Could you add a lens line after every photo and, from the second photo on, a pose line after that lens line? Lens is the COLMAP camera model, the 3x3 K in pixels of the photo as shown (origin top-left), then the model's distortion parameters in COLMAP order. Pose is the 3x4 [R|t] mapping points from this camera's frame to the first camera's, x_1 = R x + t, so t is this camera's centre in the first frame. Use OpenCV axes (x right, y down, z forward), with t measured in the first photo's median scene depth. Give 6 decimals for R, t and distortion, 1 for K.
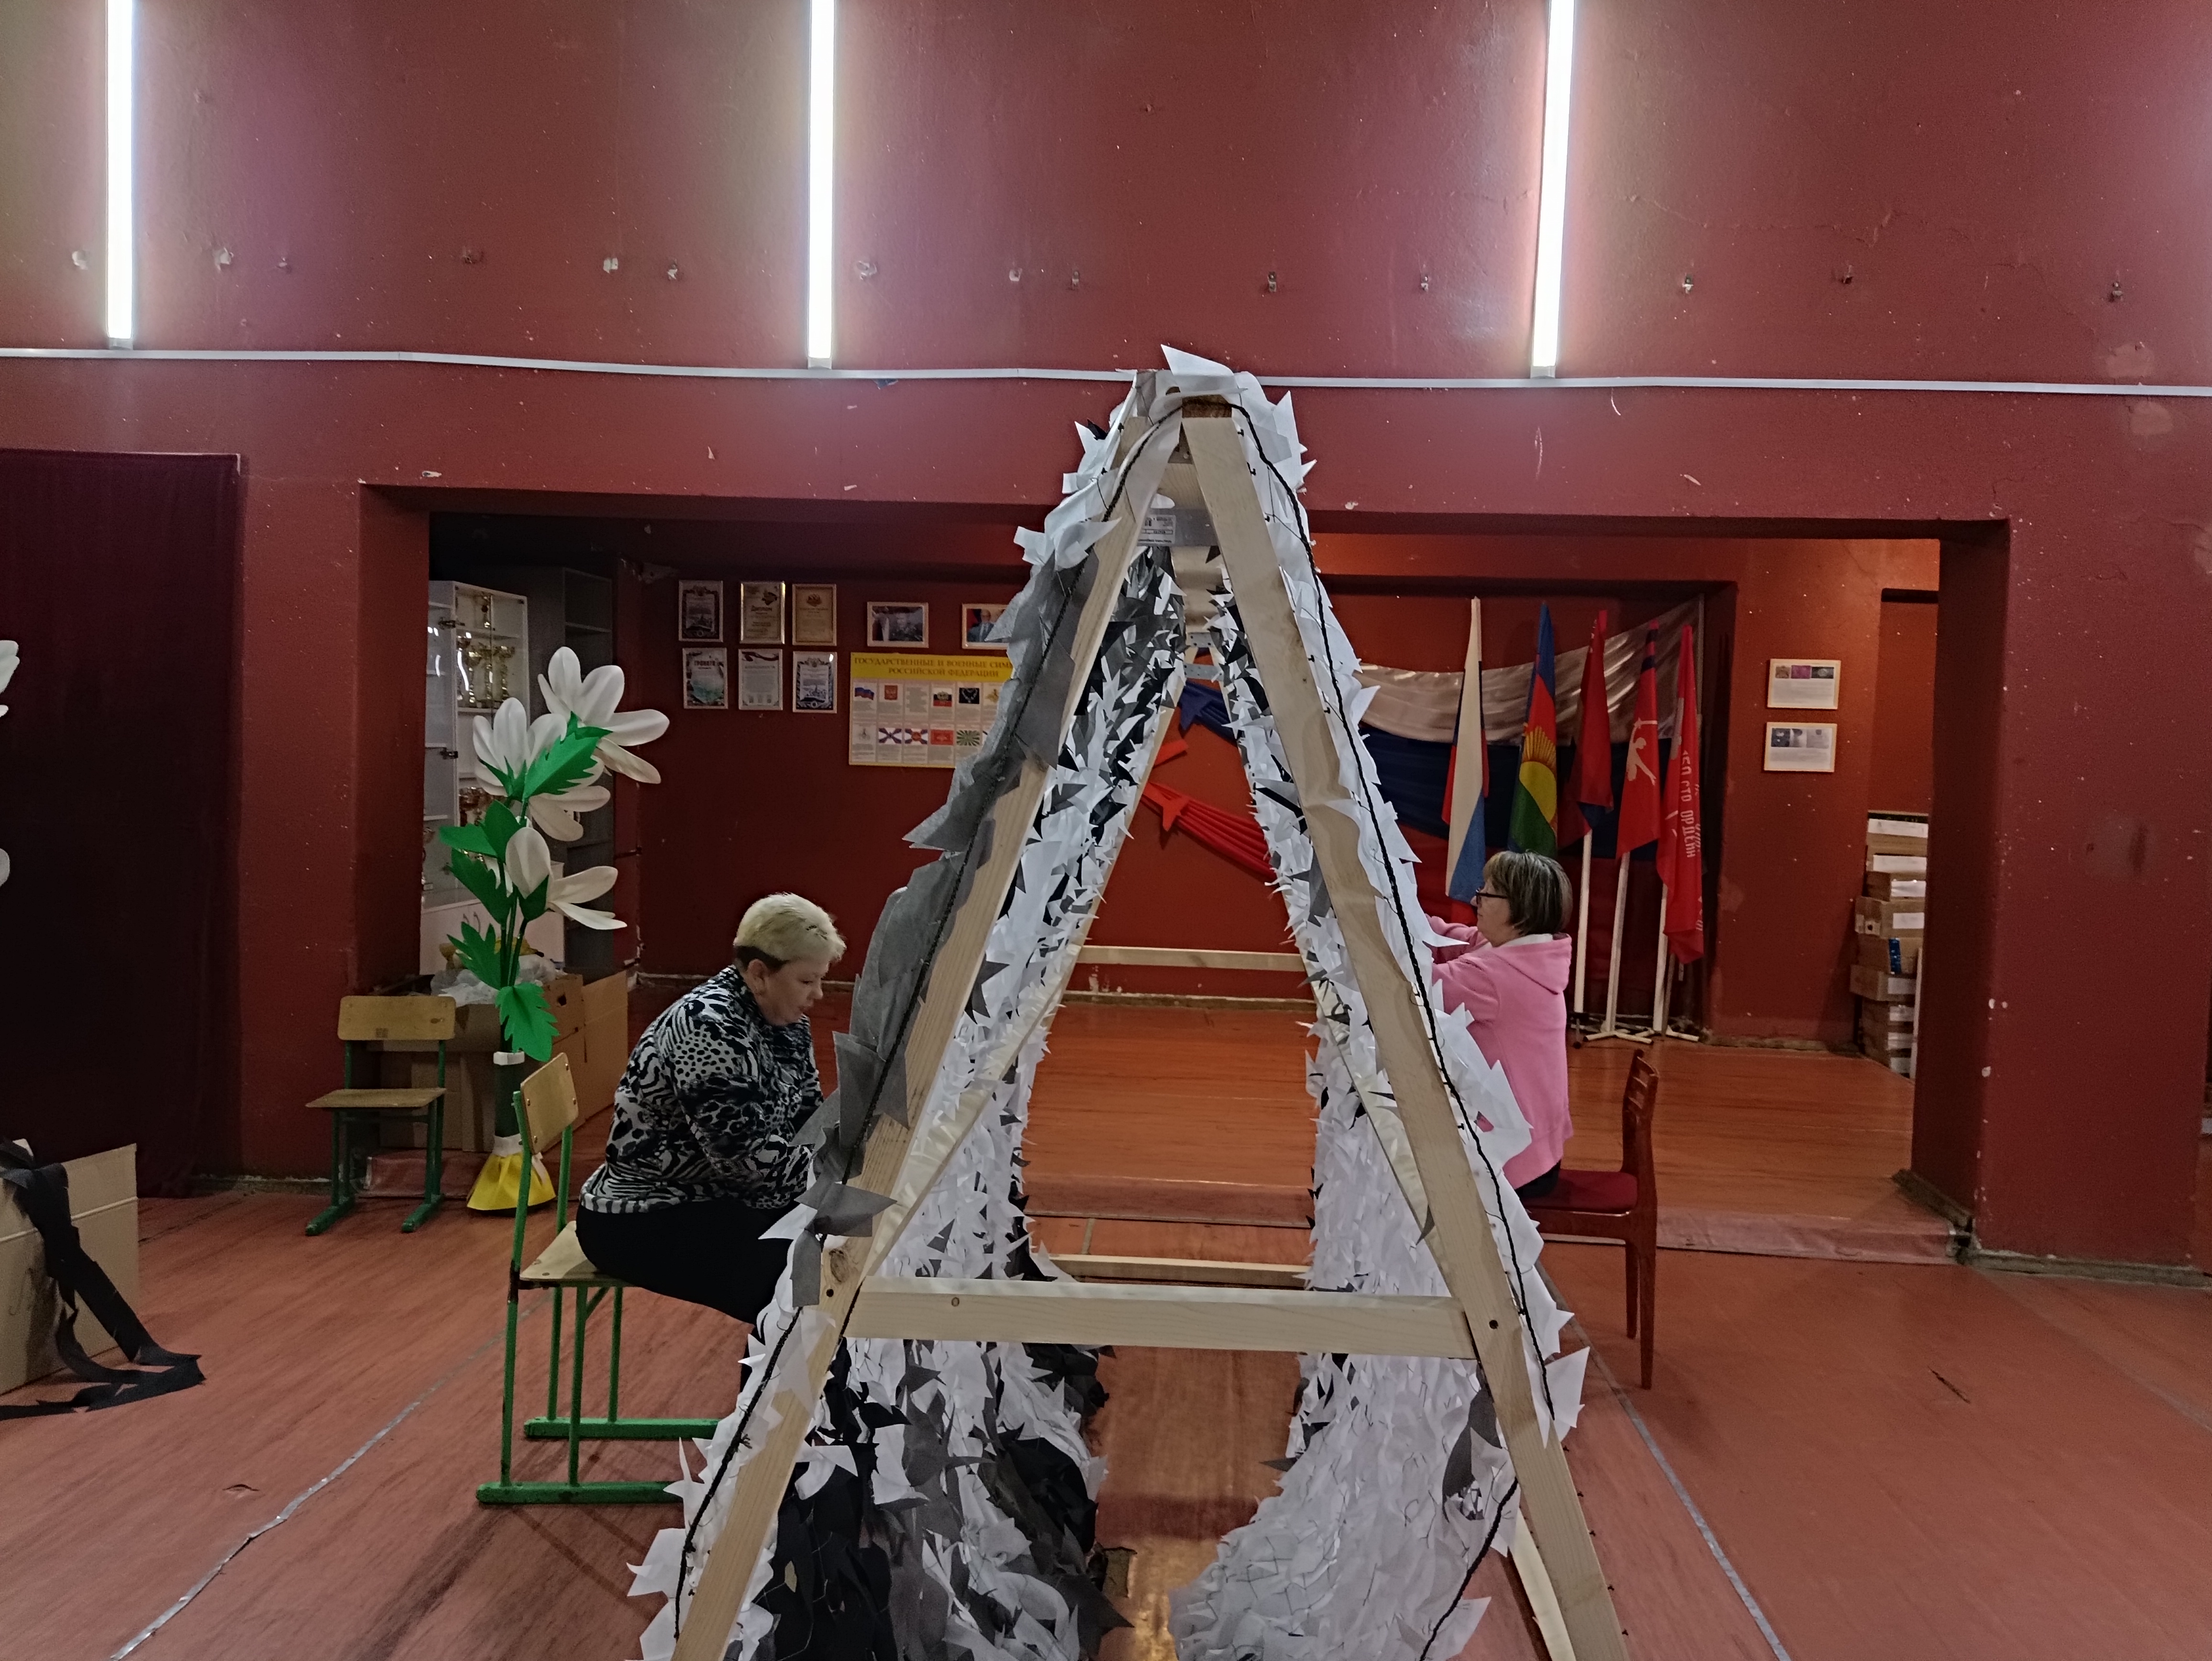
lens RADIAL K [[1611.0, 0, 1106.0], [0, 1611.0, 830.5], [0, 0, 1]] dist [0.030029, -0.000031]
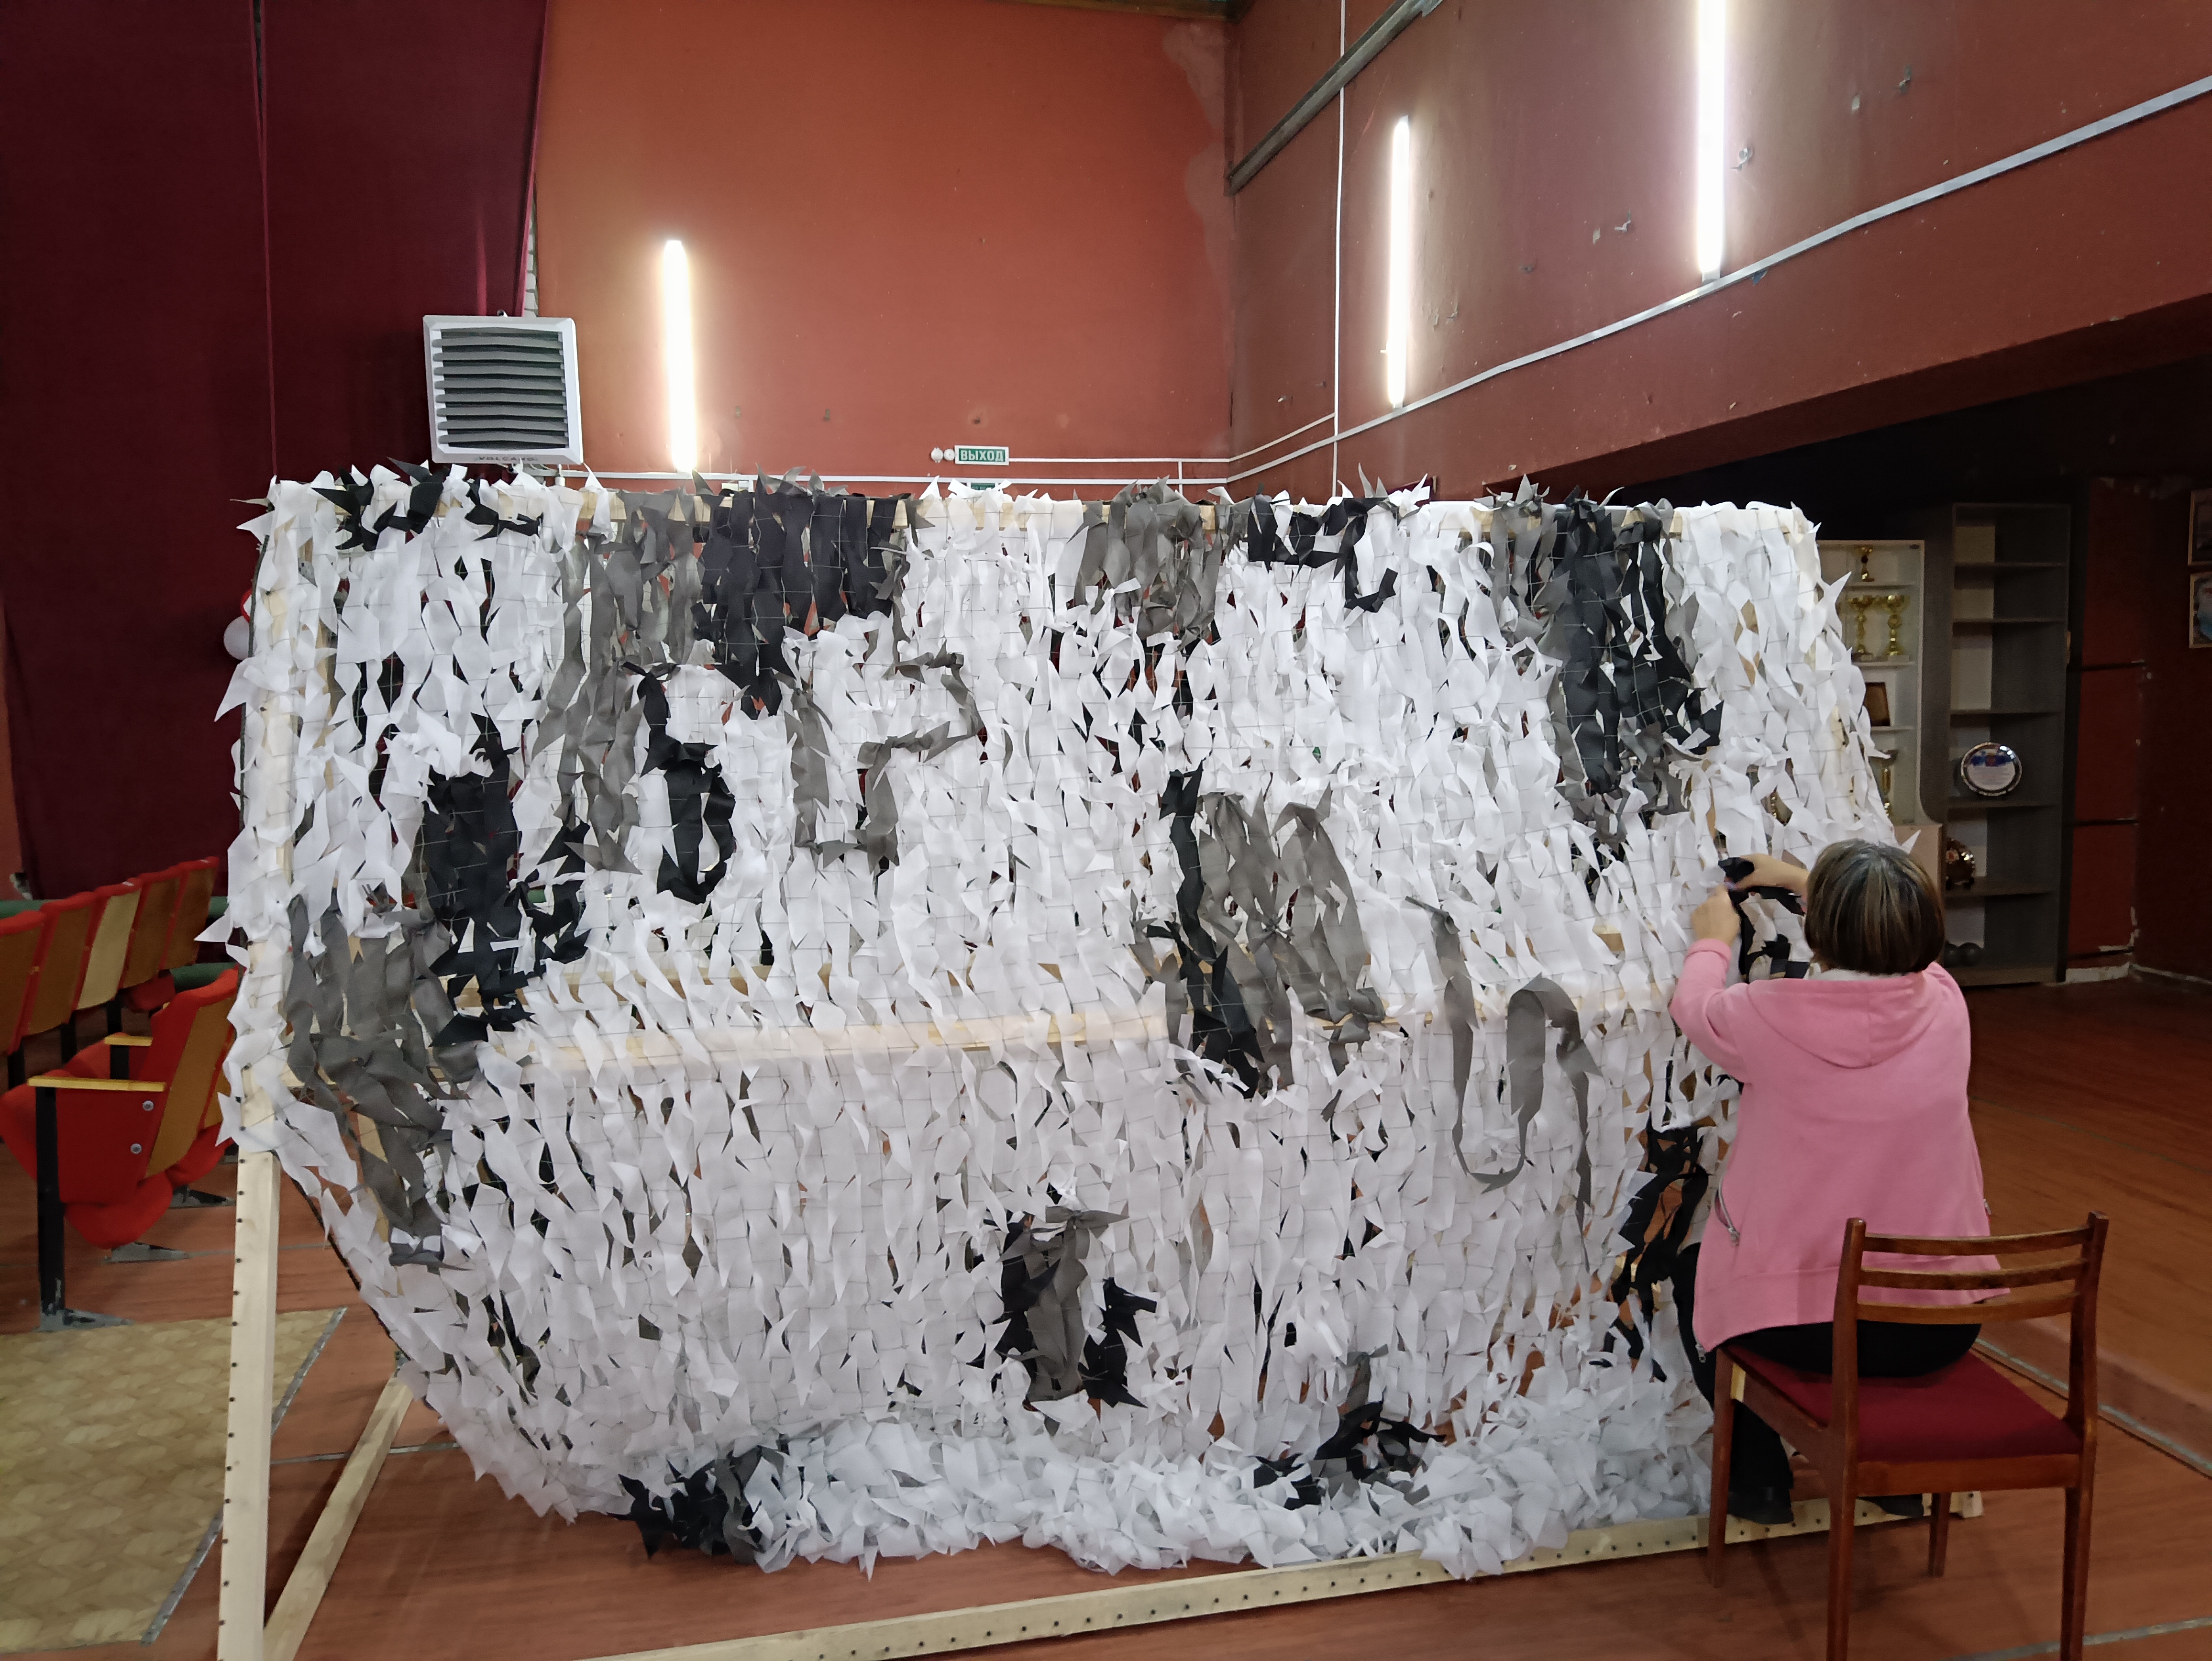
lens RADIAL K [[1611.0, 0, 1106.0], [0, 1611.0, 830.5], [0, 0, 1]] dist [0.030029, -0.000031]
pose [[0.284343, 0.051479, -0.957340, 0.441660], [-0.040467, 0.998312, 0.041662, 0.005282], [0.957868, 0.026894, 0.285946, 0.277857]]
